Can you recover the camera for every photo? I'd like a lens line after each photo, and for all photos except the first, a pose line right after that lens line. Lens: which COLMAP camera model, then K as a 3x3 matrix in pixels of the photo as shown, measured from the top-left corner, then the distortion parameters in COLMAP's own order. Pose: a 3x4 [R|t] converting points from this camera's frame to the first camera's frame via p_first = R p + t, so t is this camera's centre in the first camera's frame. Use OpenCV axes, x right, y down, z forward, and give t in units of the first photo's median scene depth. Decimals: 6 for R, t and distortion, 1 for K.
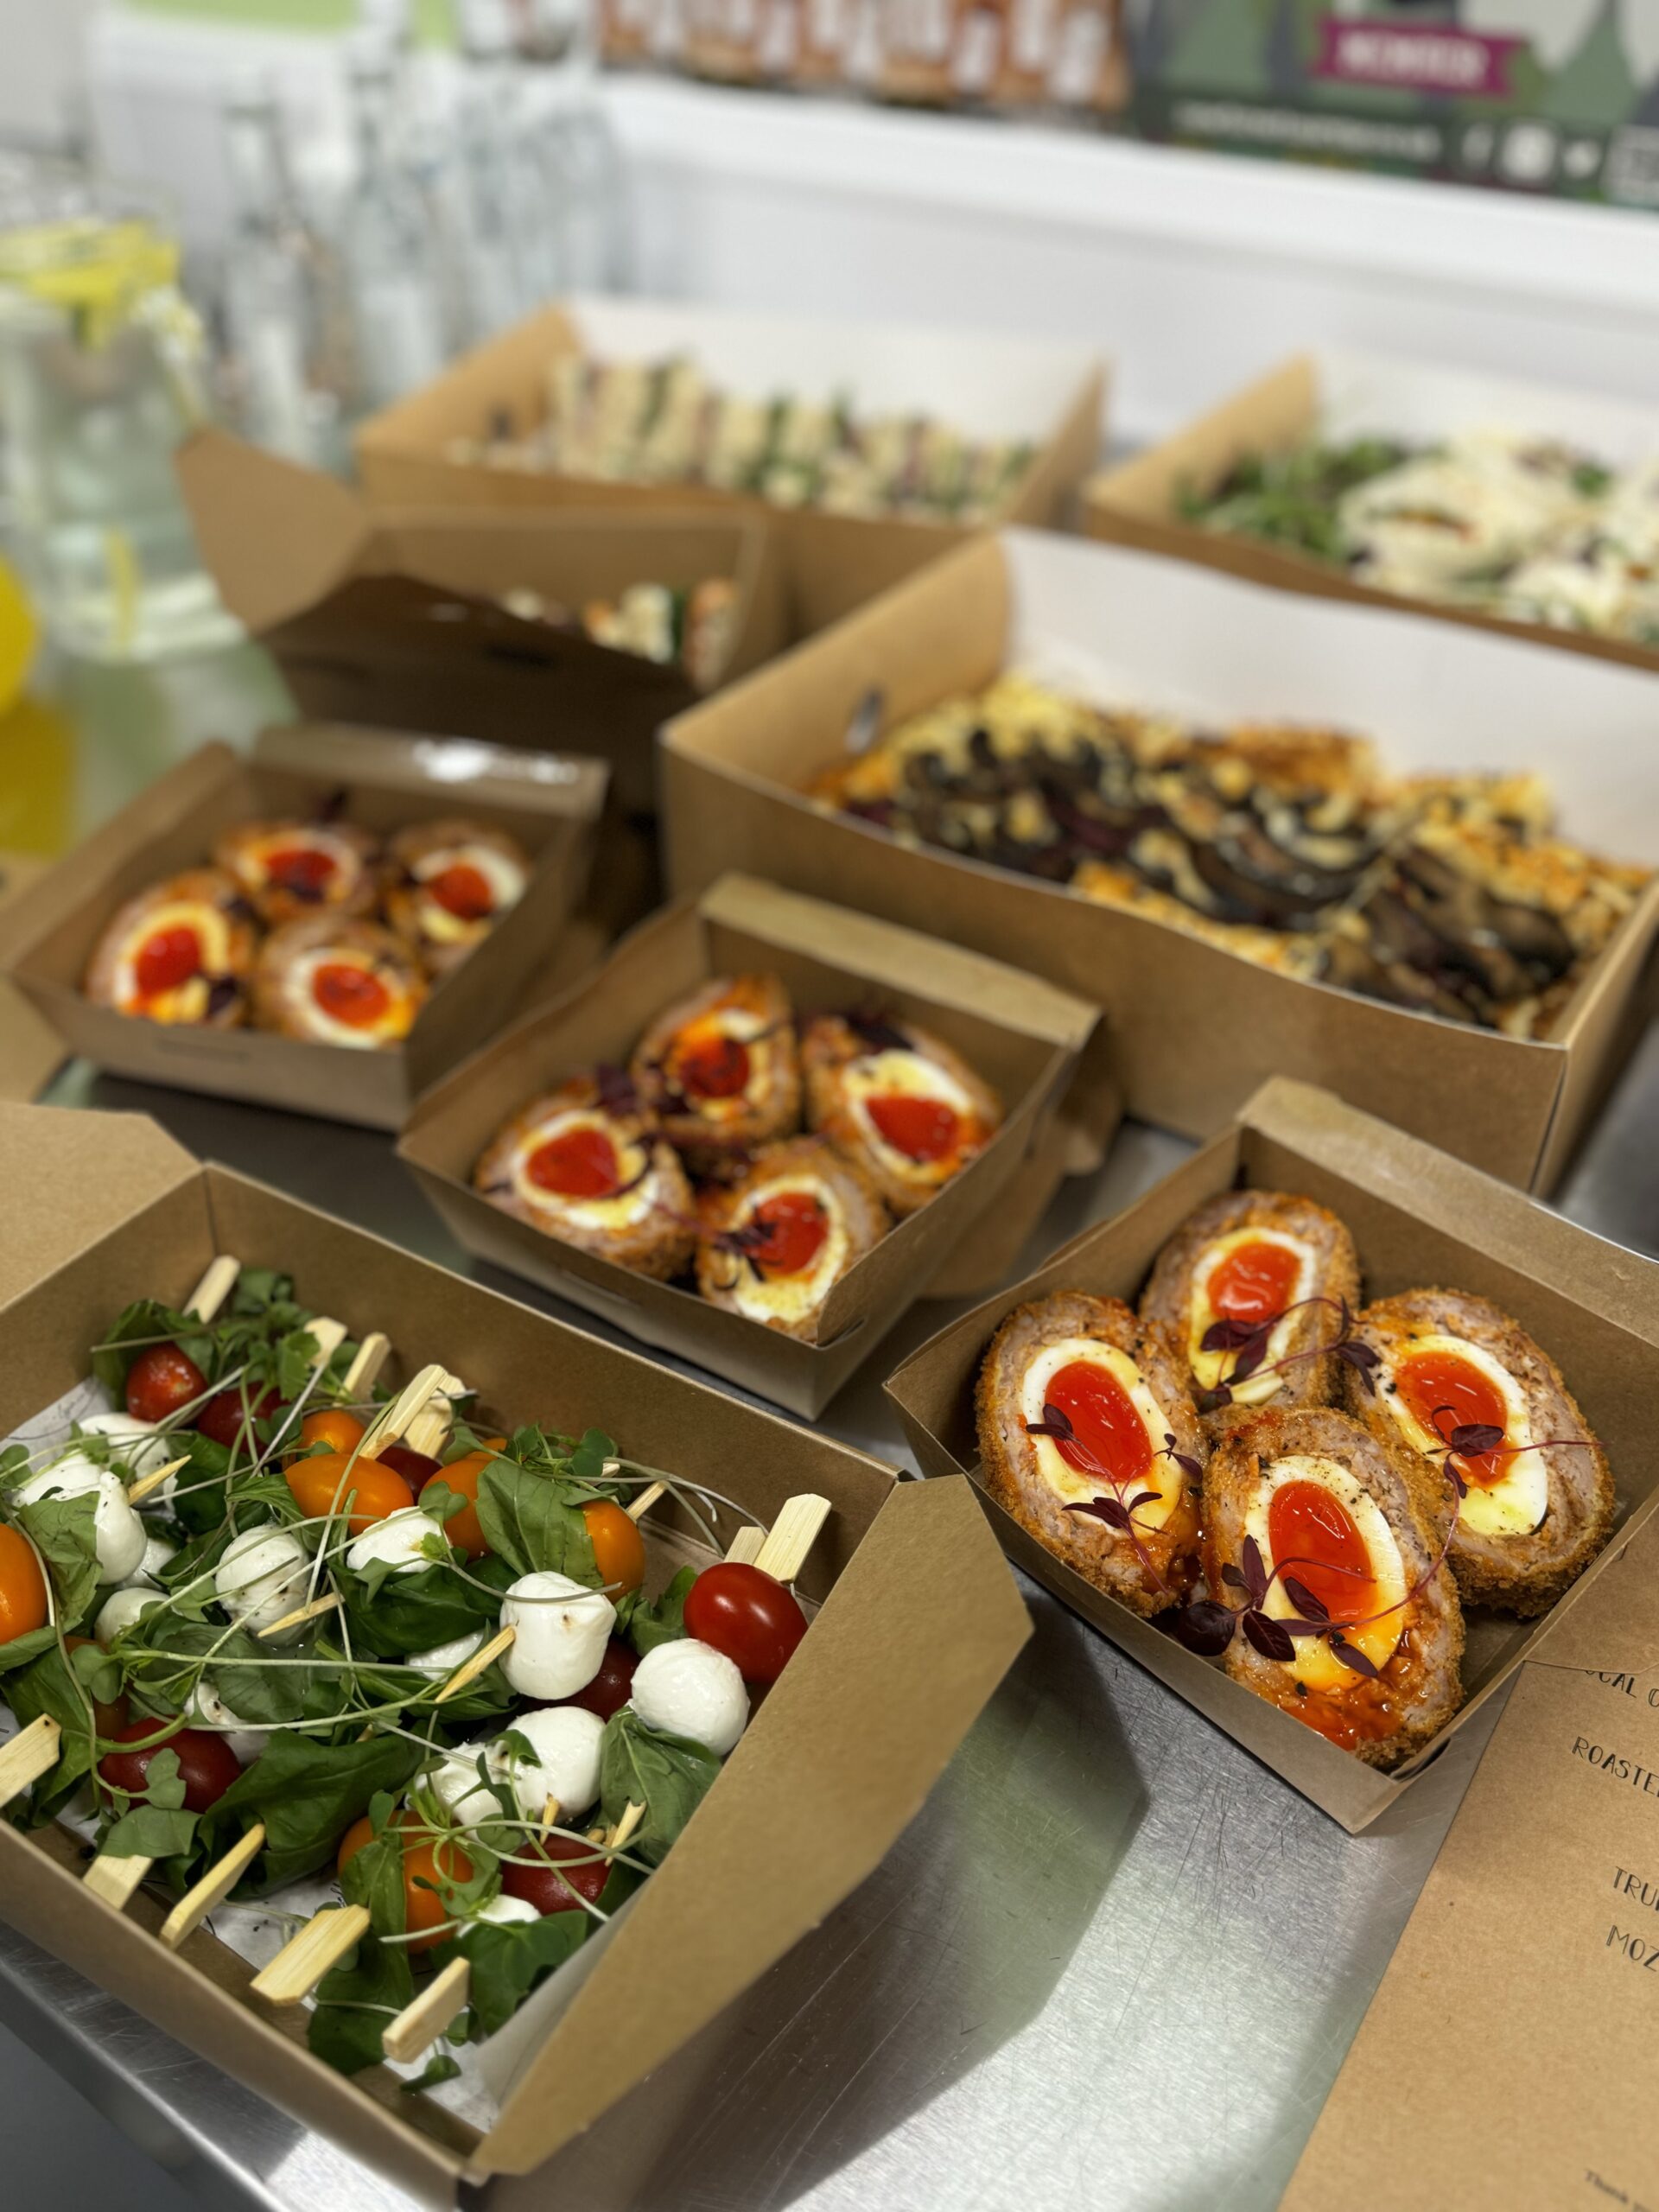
lens RADIAL K [[1802.9, 0, 829.5], [0, 1802.9, 1106.0], [0, 0, 1]] dist [0.150564, -0.304891]
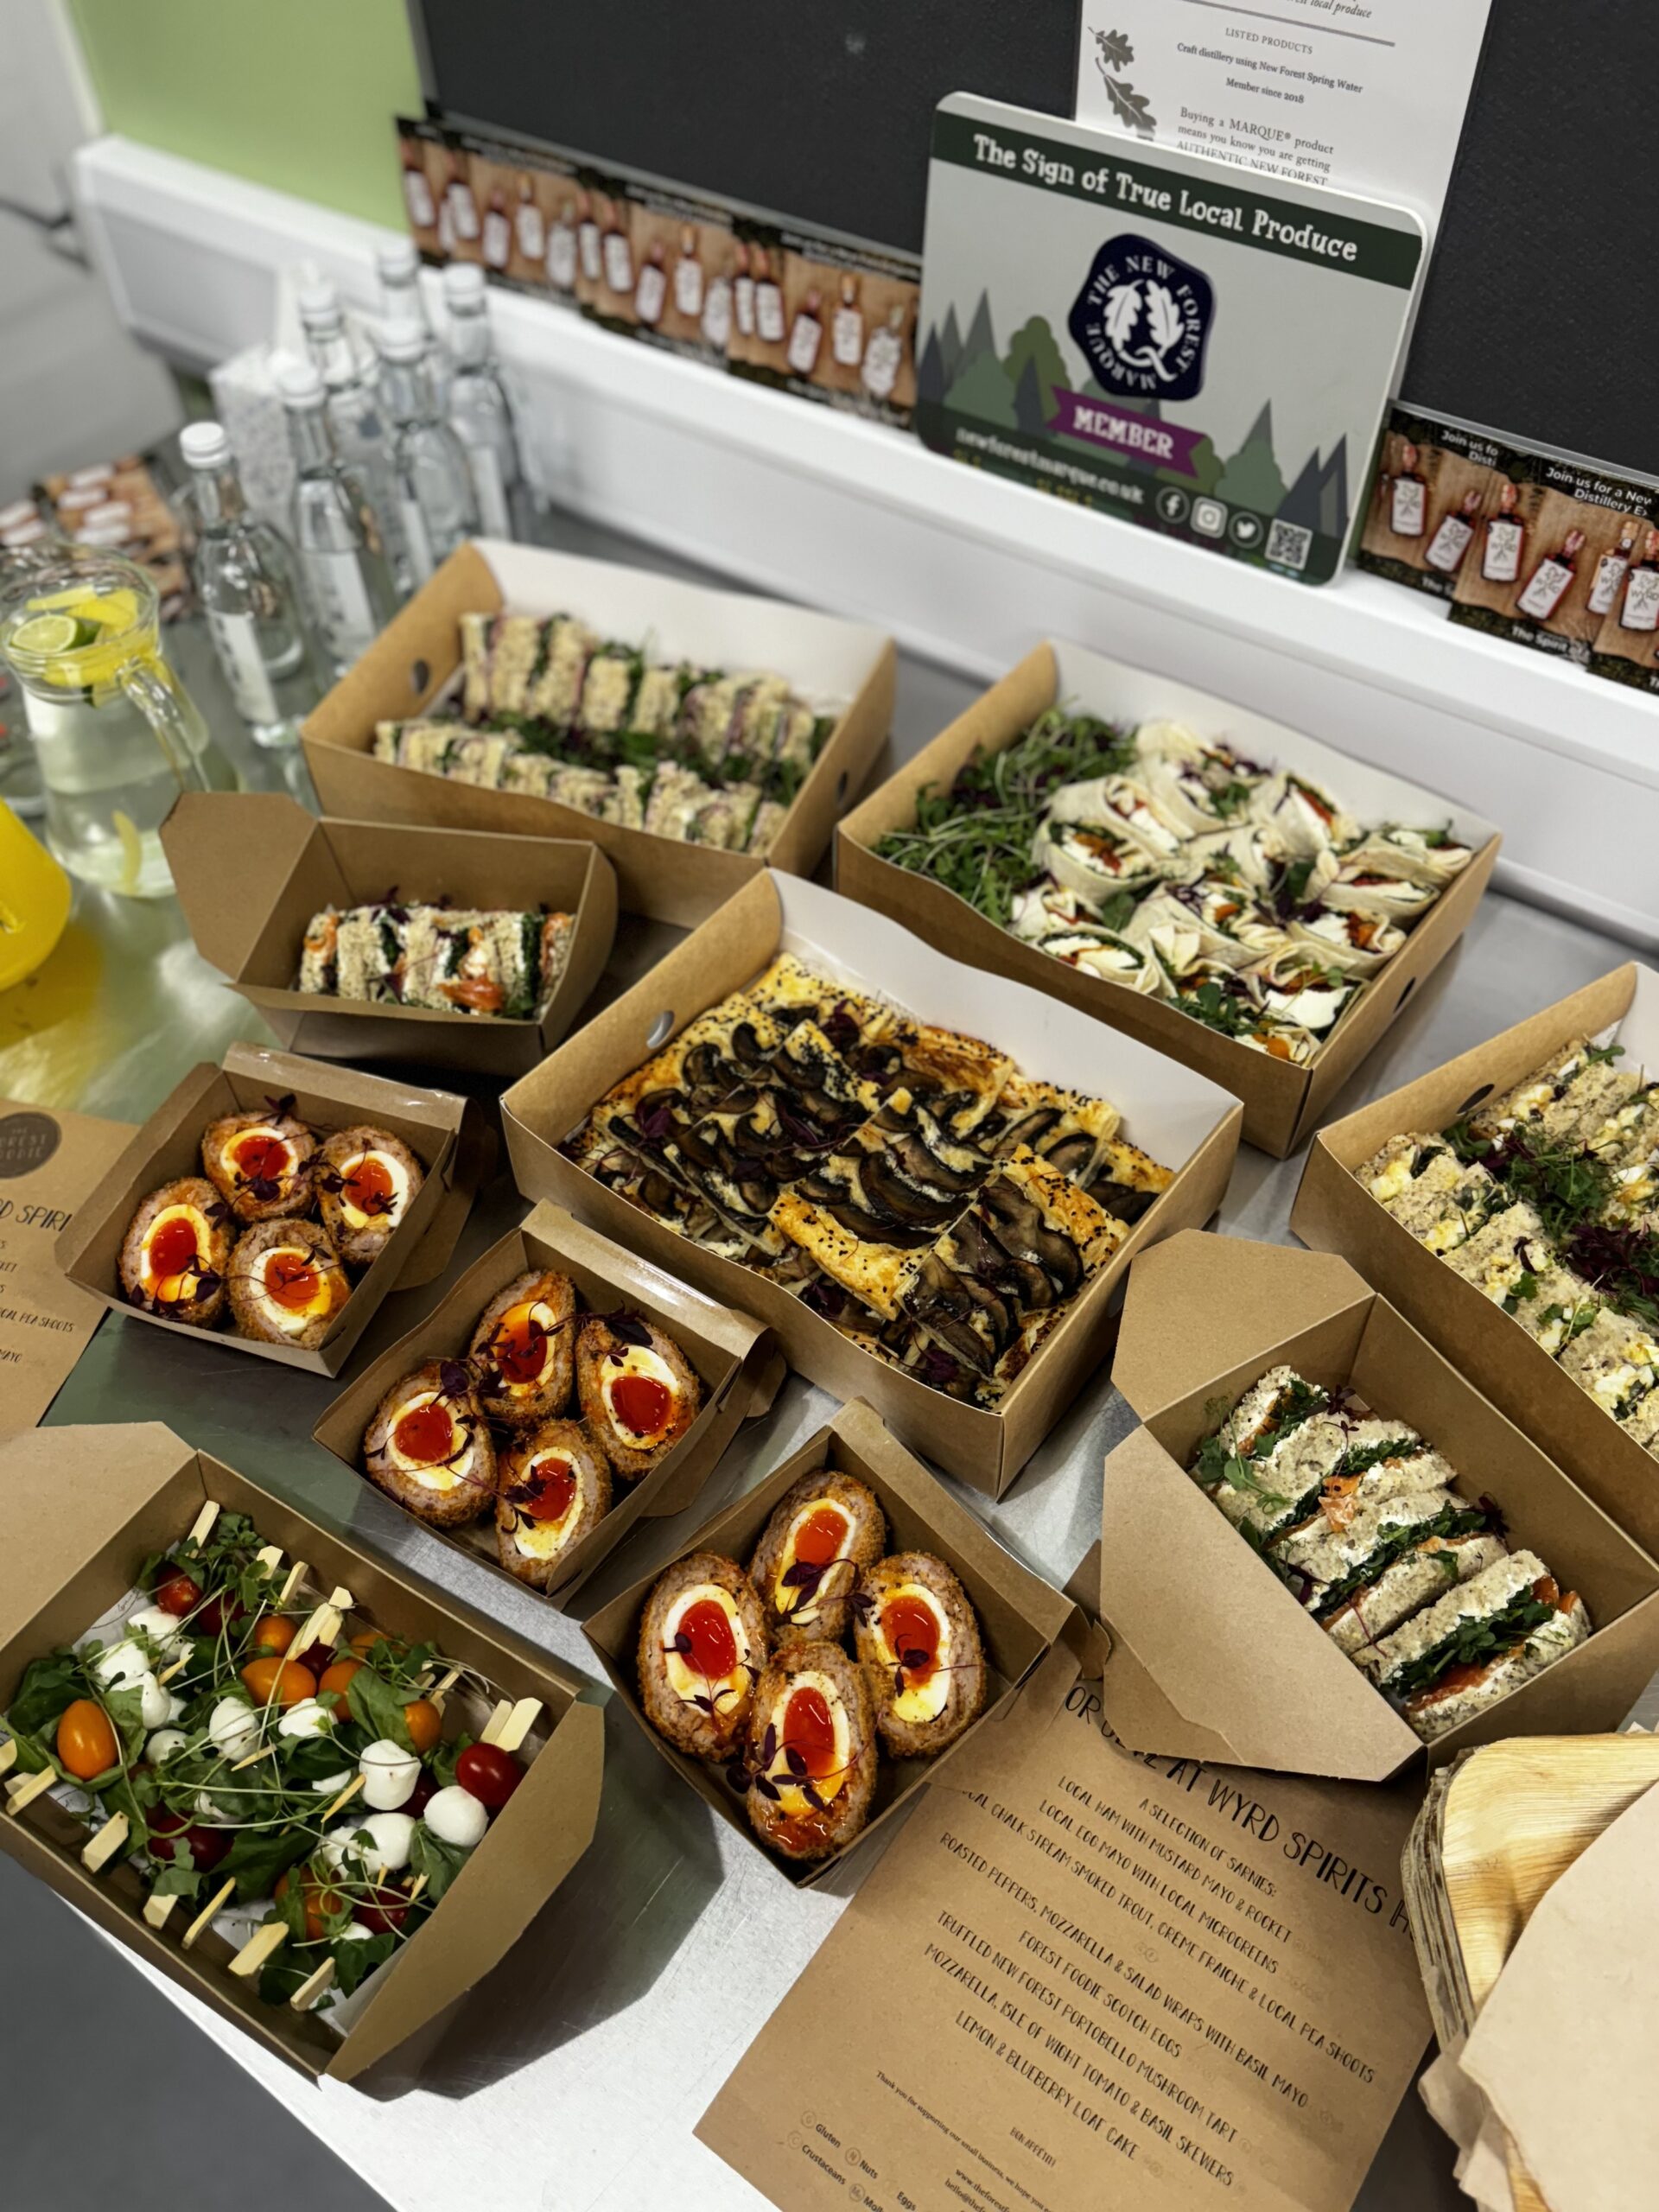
lens RADIAL K [[1802.9, 0, 829.5], [0, 1802.9, 1106.0], [0, 0, 1]] dist [0.150564, -0.304891]
pose [[0.999651, 0.017358, -0.019910, 0.282824], [-0.013679, 0.985016, 0.171917, -0.619592], [0.022596, -0.171585, 0.984910, -0.621479]]
